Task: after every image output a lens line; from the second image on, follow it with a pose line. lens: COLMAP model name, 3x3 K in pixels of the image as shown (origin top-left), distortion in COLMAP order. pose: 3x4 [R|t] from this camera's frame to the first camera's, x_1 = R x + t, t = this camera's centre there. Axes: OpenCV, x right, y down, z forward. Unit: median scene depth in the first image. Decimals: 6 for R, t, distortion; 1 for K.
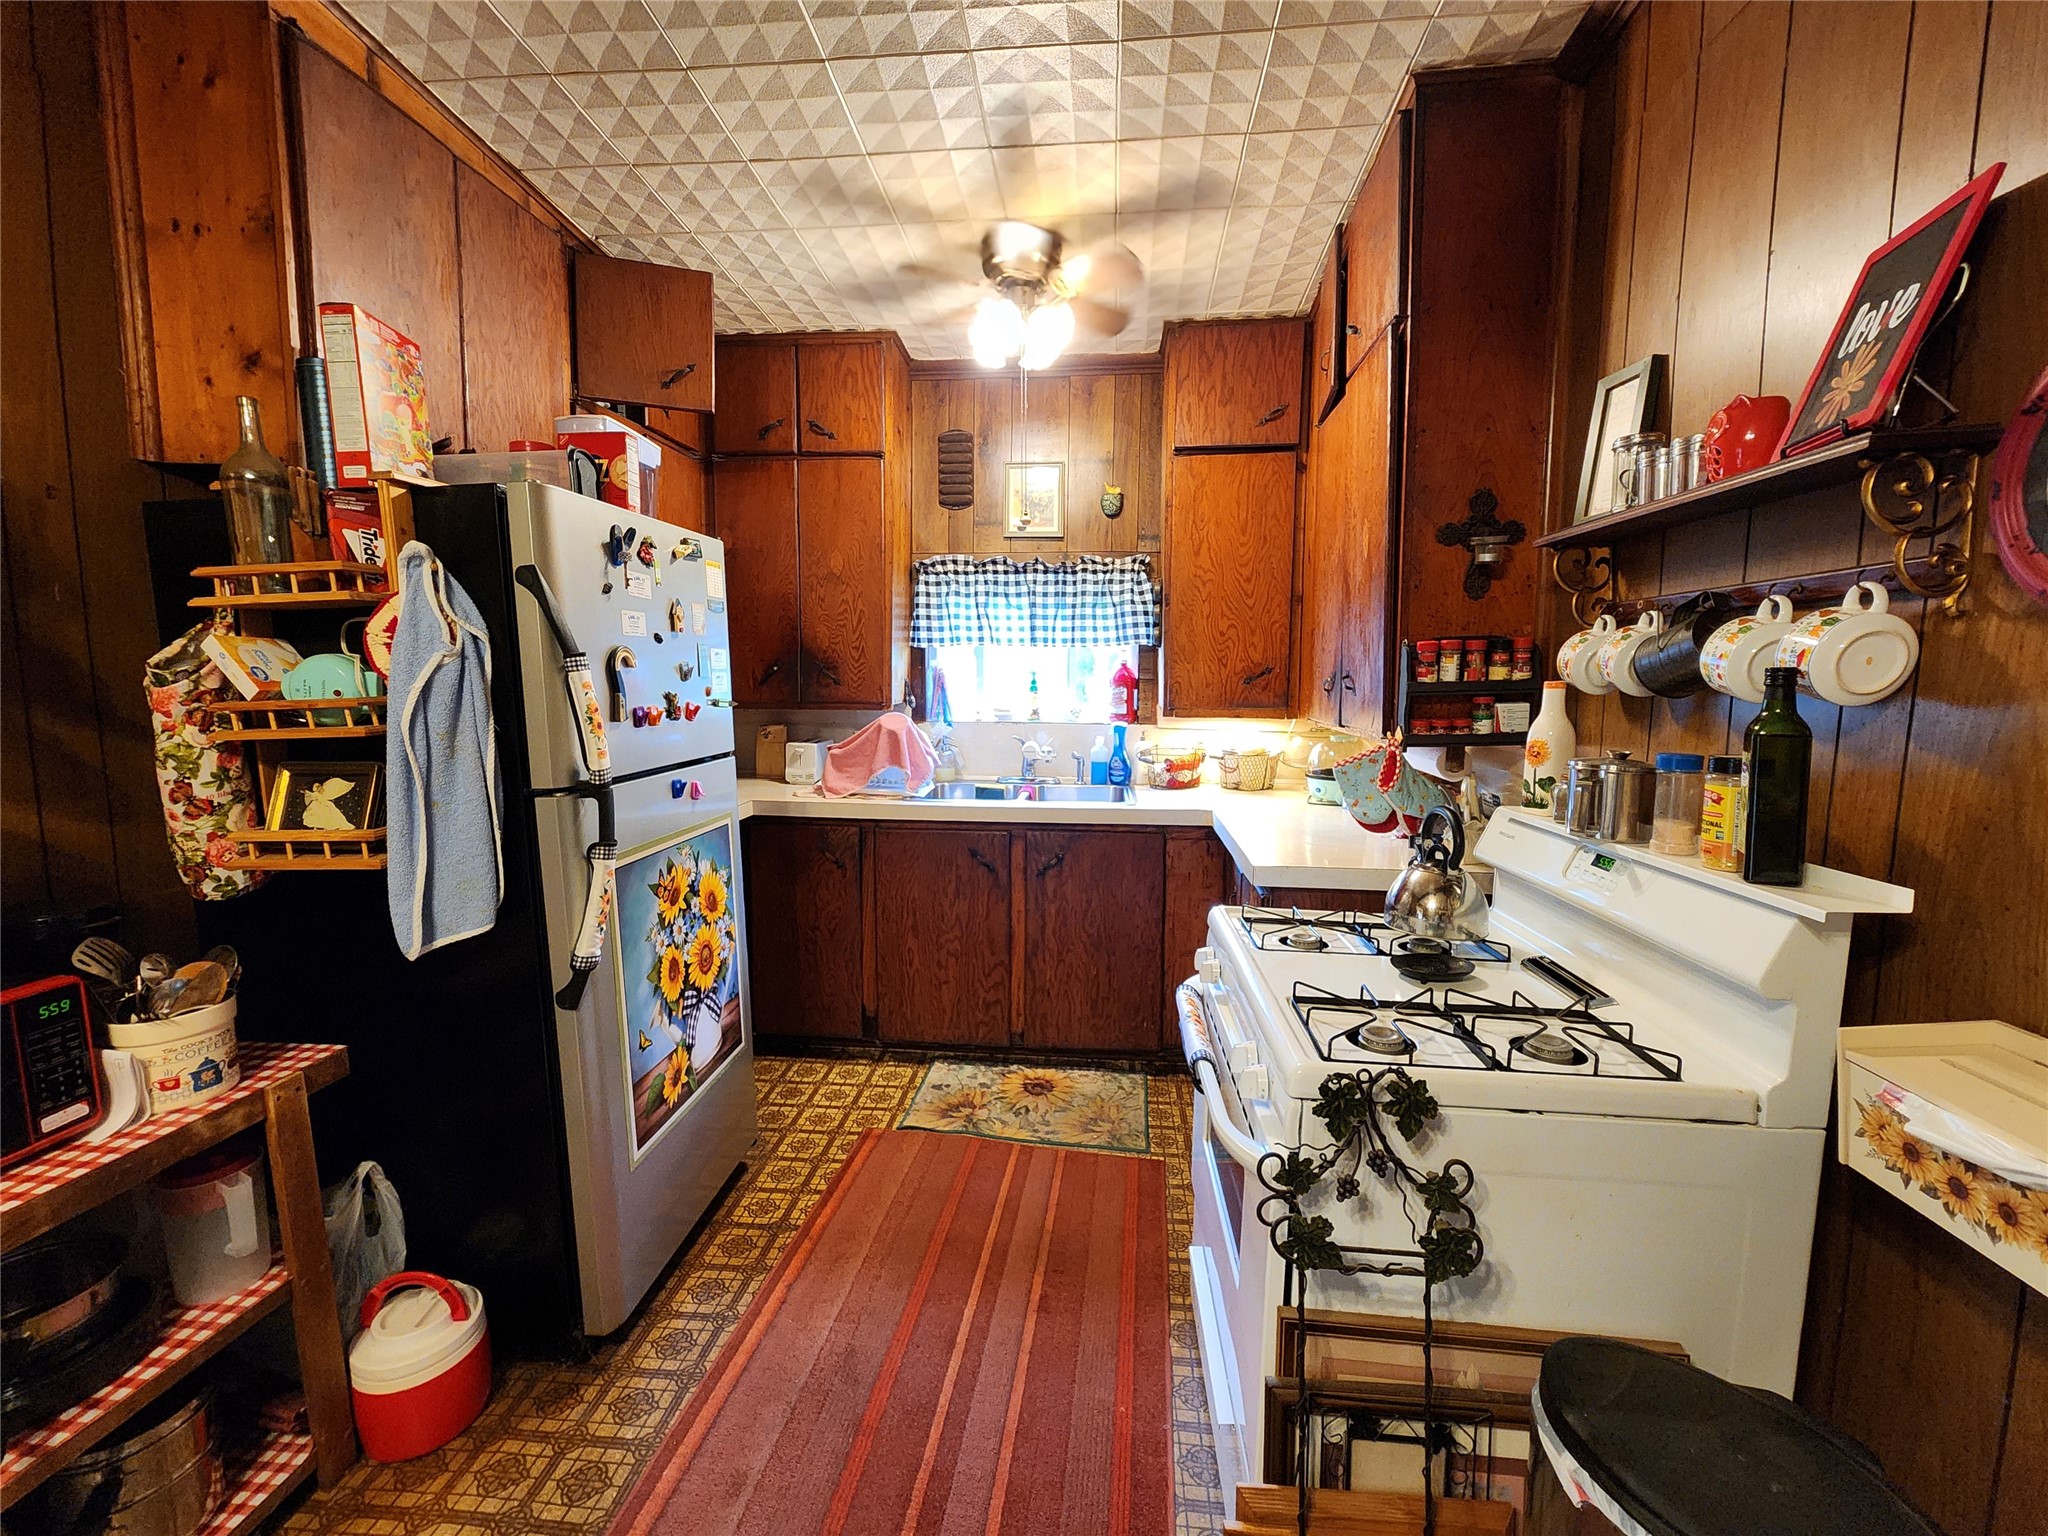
lens RADIAL K [[833.3, 0, 1024.0], [0, 833.3, 768.0], [0, 0, 1]] dist [-0.000601, -0.000330]
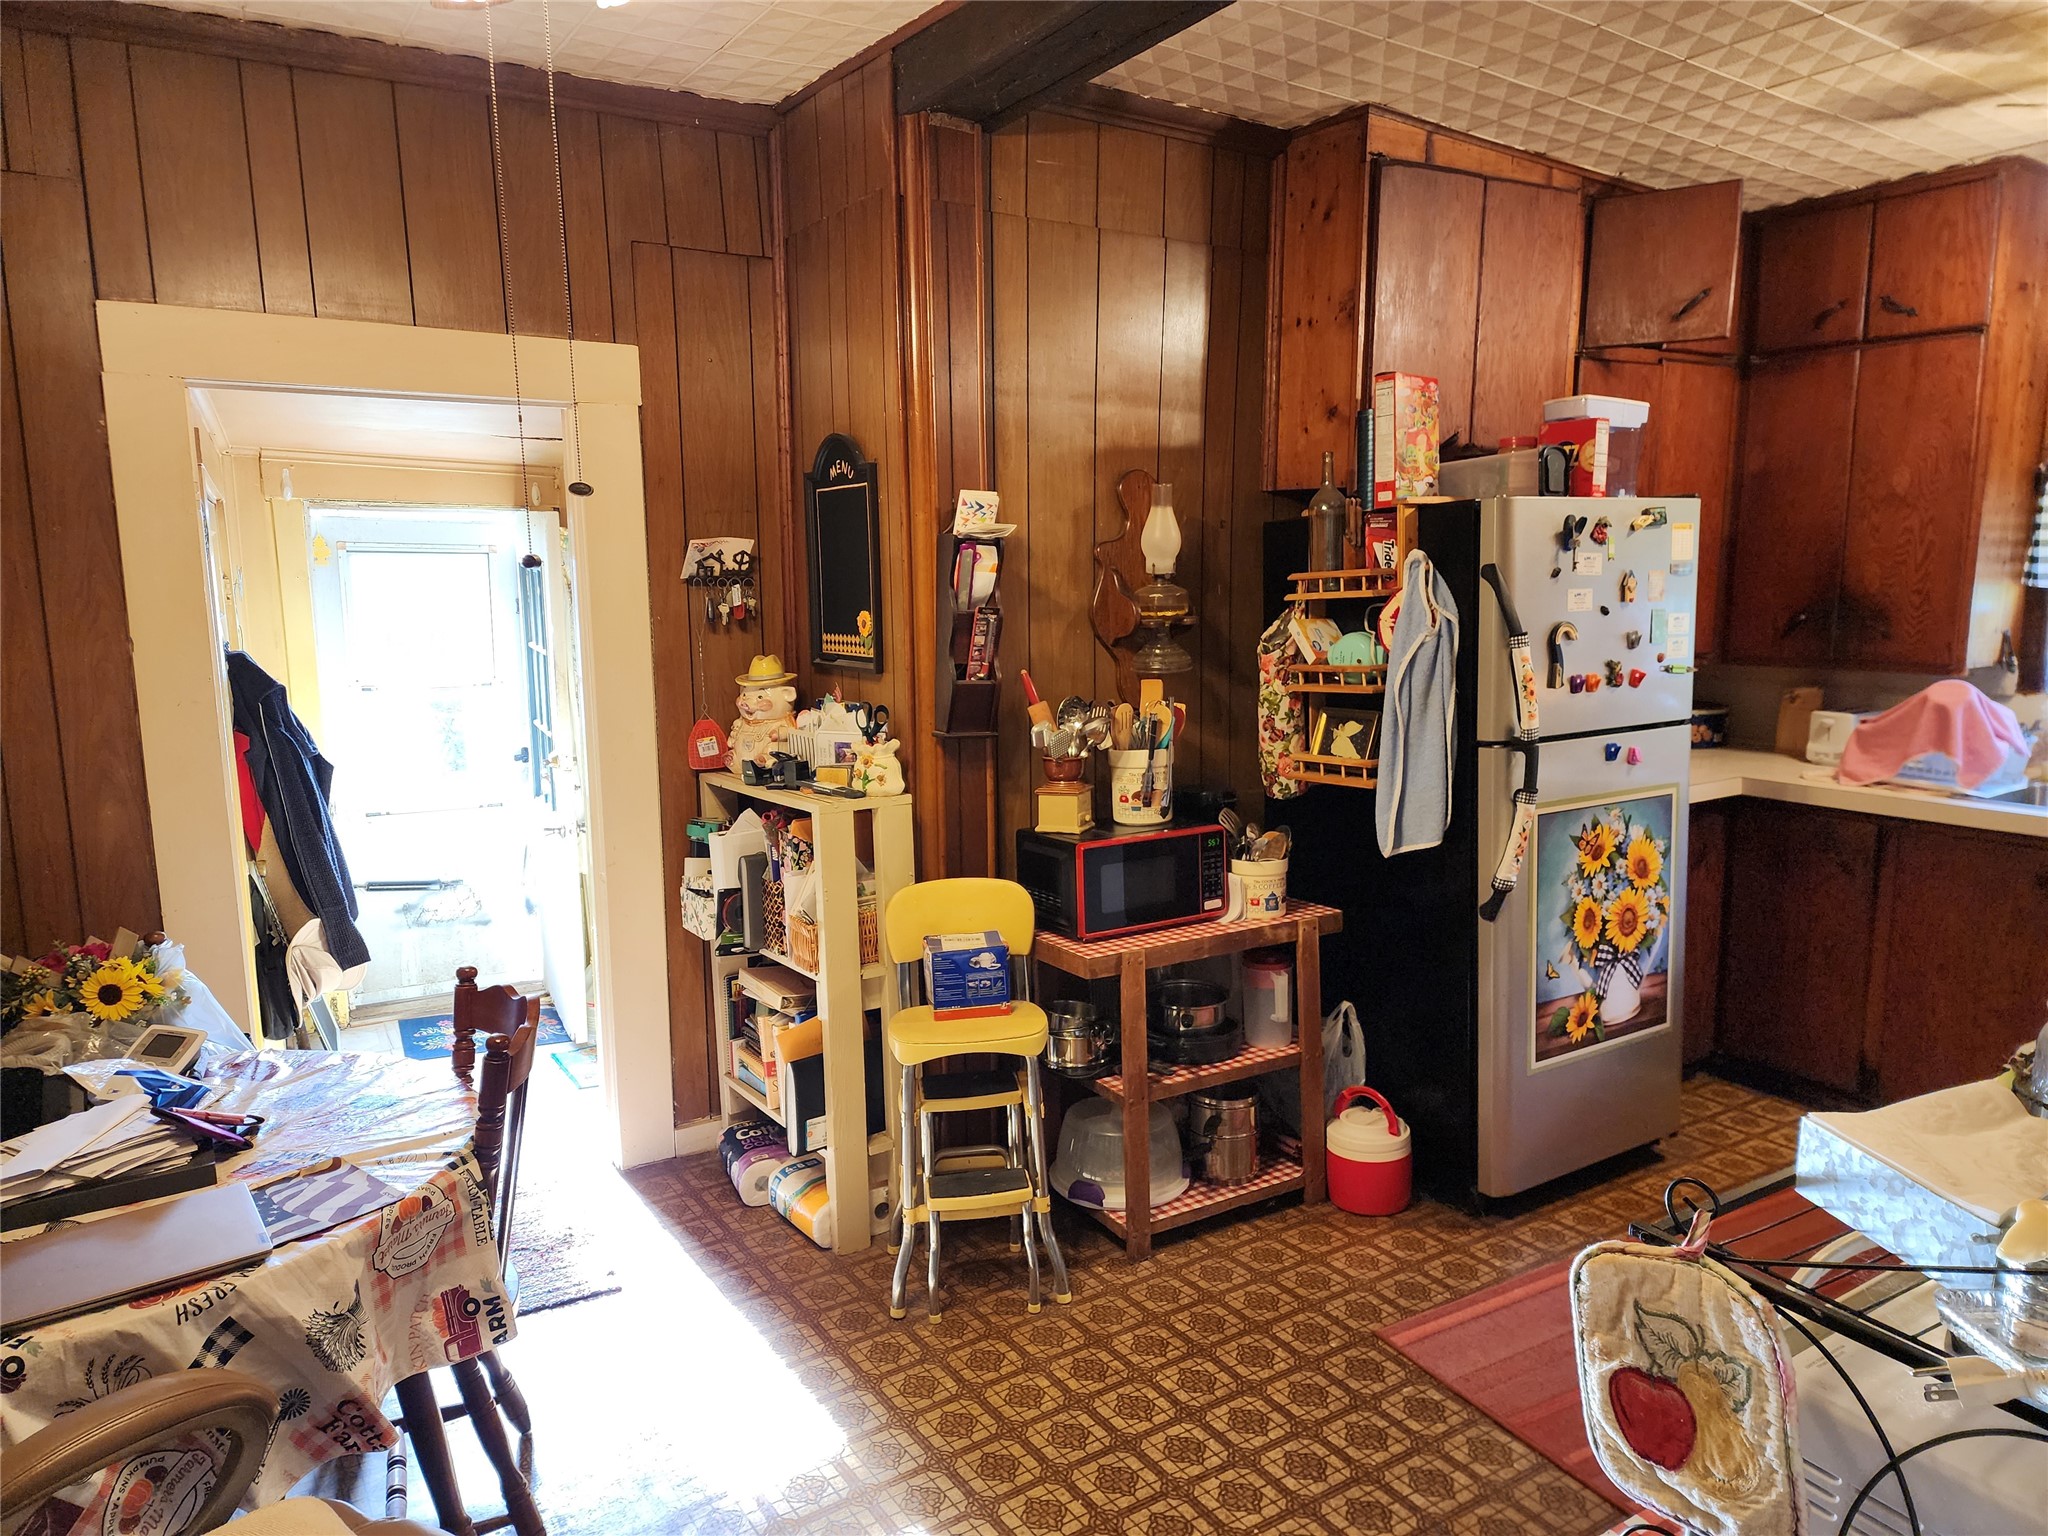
lens RADIAL K [[1362.7, 0, 1024.0], [0, 1362.7, 768.0], [0, 0, 1]] dist [0.114327, -0.115912]
pose [[0.605526, 0.095945, -0.790021, 0.617778], [-0.071646, 0.995247, 0.065955, -0.020625], [0.792594, 0.016664, 0.609522, -0.778426]]
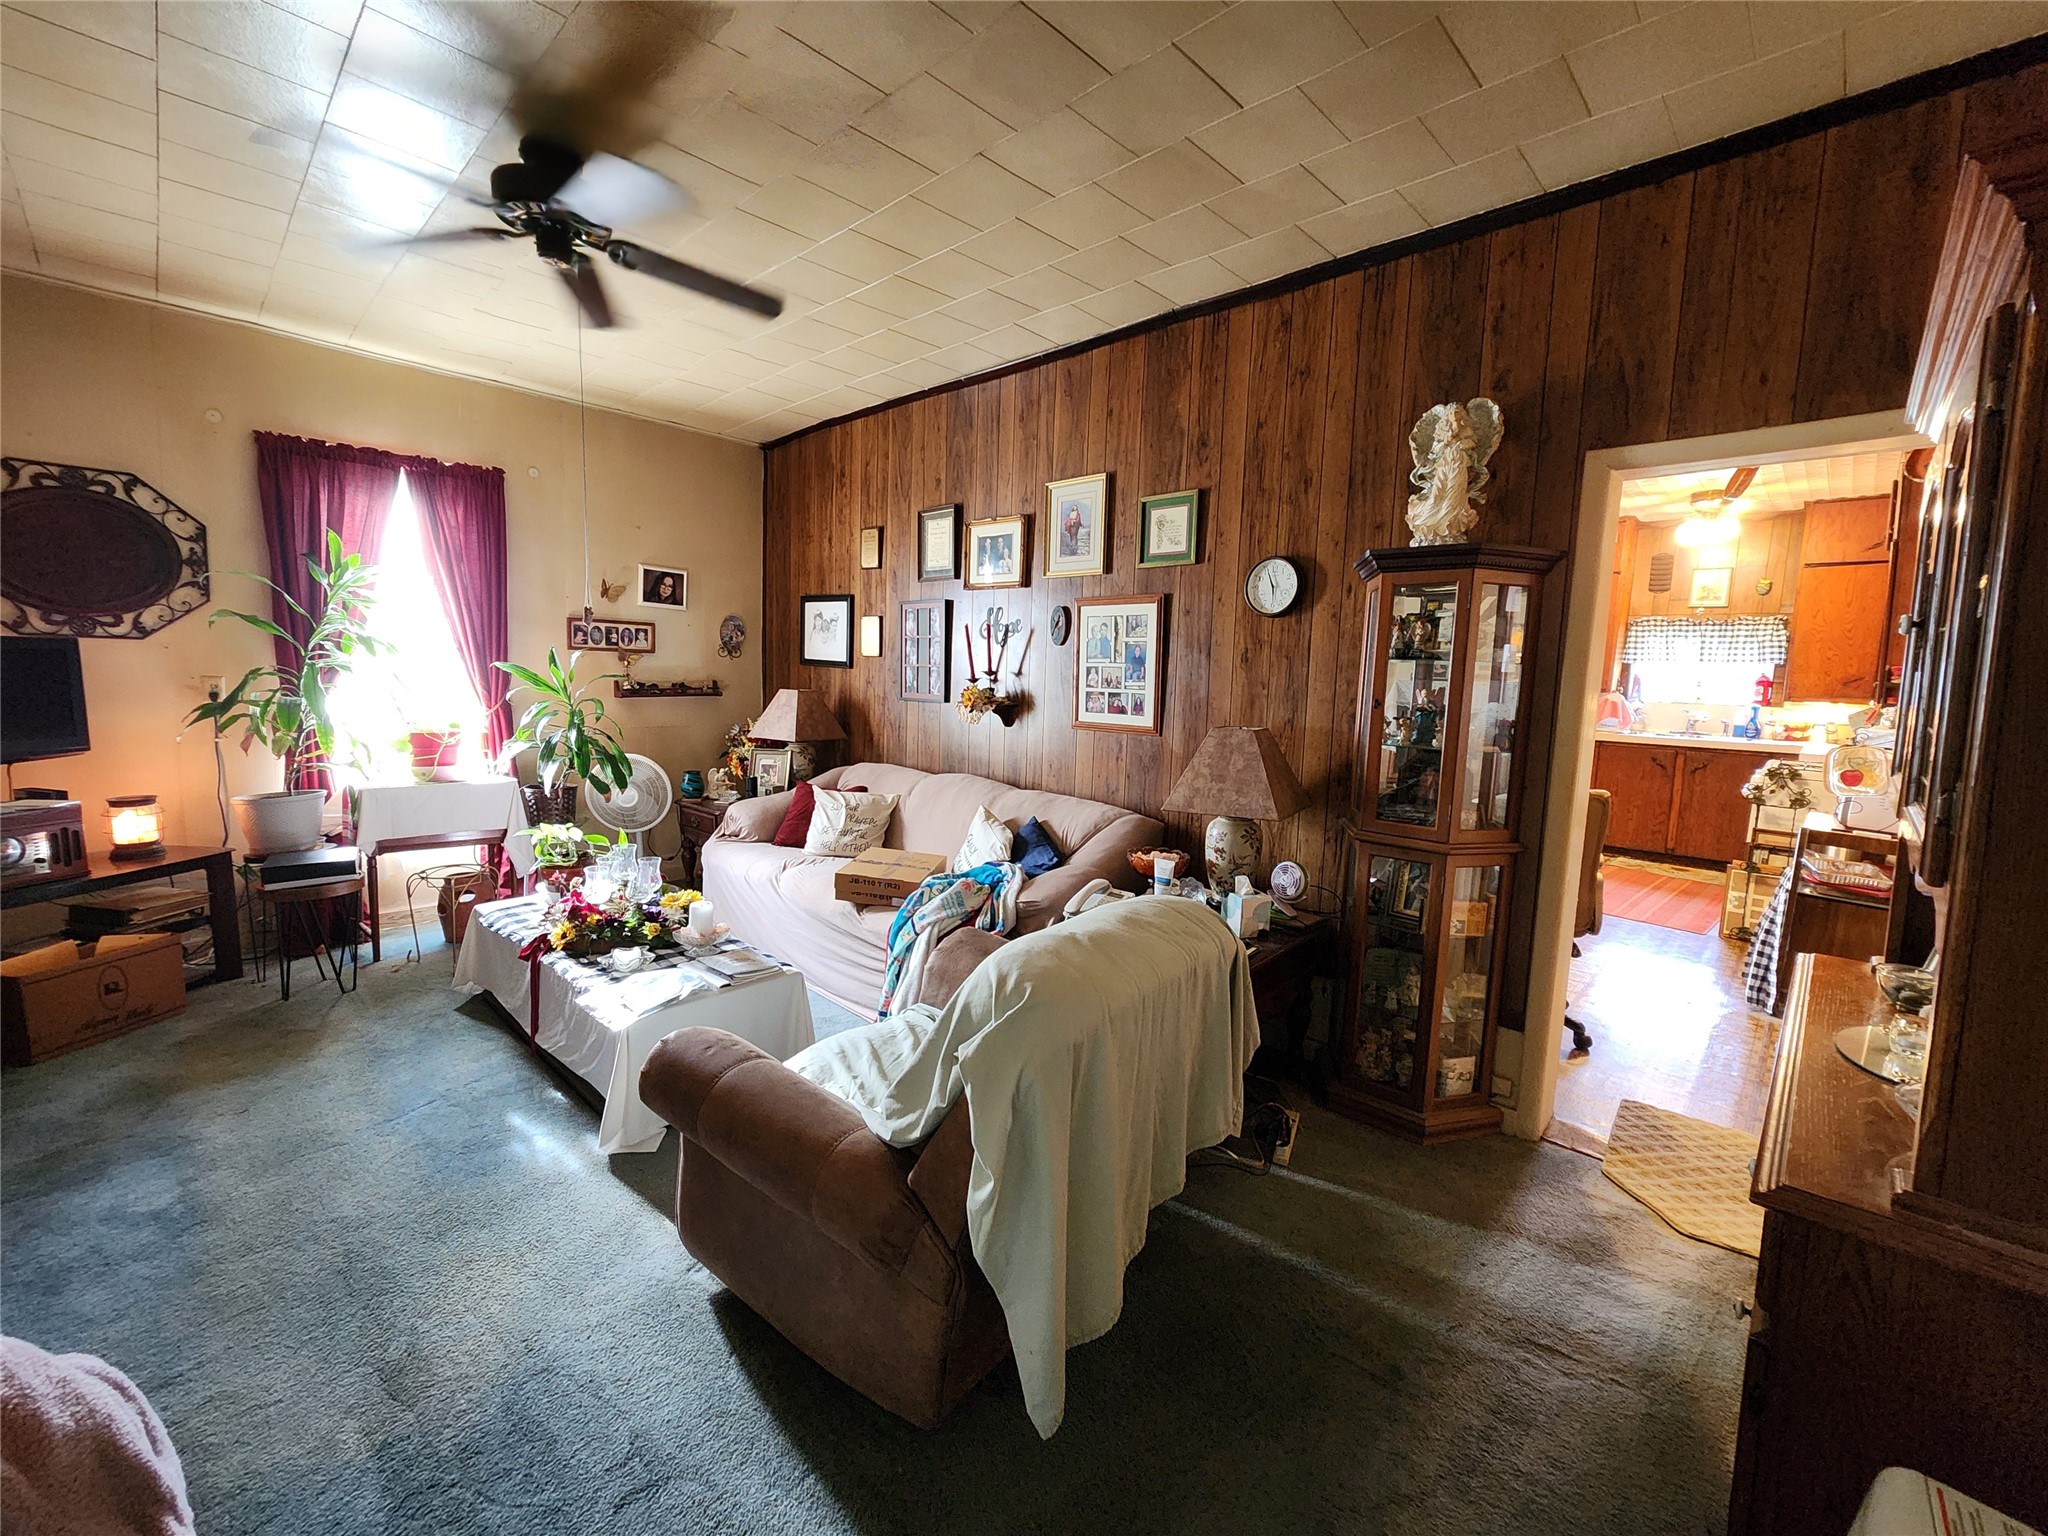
lens RADIAL K [[833.3, 0, 1024.0], [0, 833.3, 768.0], [0, 0, 1]] dist [-0.000601, -0.000330]
pose [[0.782670, 0.089494, -0.615969, -0.012984], [-0.088544, 0.995554, 0.032137, 0.345956], [0.616107, 0.029388, 0.787114, -2.975683]]
